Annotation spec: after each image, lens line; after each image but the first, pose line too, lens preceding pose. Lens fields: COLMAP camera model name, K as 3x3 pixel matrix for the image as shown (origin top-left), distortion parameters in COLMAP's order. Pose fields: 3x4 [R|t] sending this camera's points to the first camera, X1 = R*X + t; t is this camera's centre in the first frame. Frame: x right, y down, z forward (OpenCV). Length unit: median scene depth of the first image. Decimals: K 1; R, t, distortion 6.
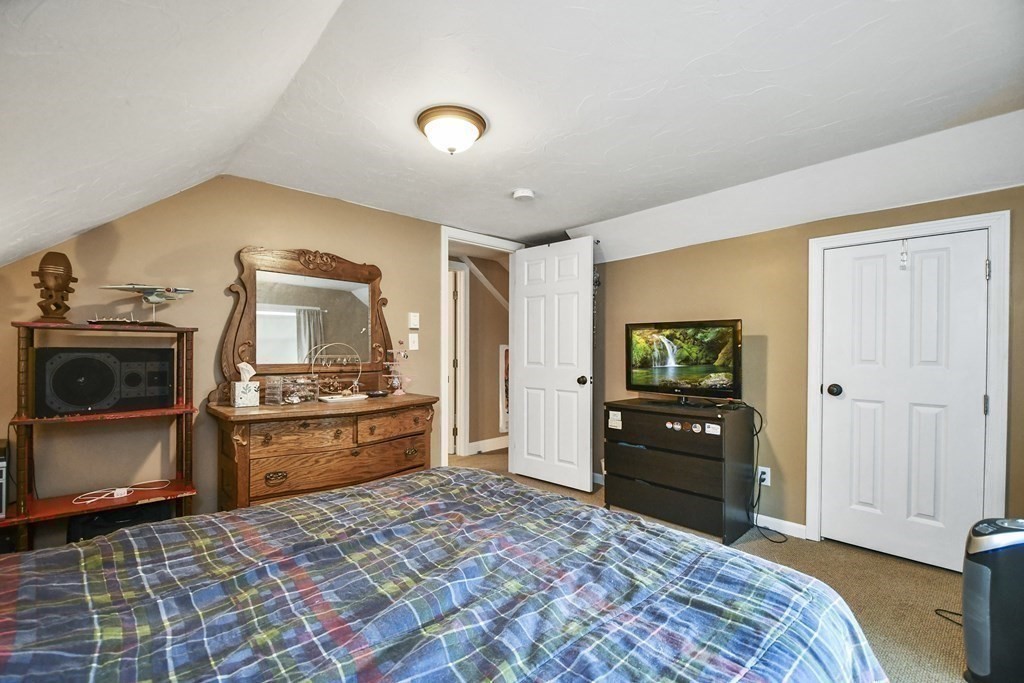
lens RADIAL K [[446.3, 0, 502.5], [0, 446.3, 346.1], [0, 0, 1]] dist [0.027642, -0.024172]
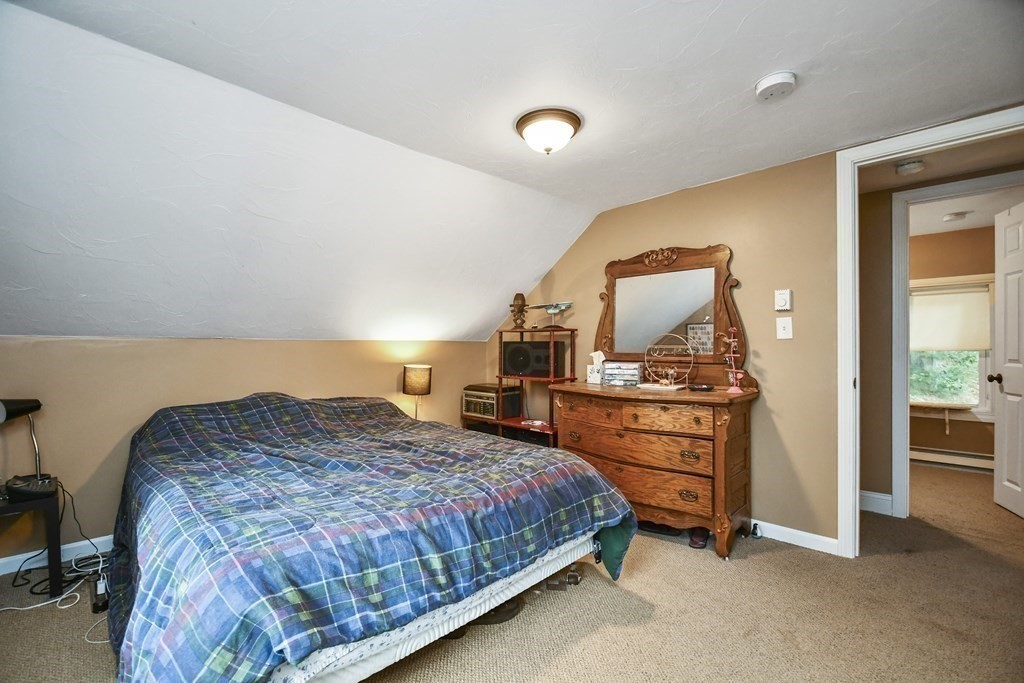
lens RADIAL K [[446.3, 0, 502.5], [0, 446.3, 346.1], [0, 0, 1]] dist [0.027642, -0.024172]
pose [[0.016773, -0.003259, -0.999854, 0.725199], [0.014596, 0.999889, -0.003015, 0.021142], [0.999753, -0.014543, 0.016819, 0.667446]]
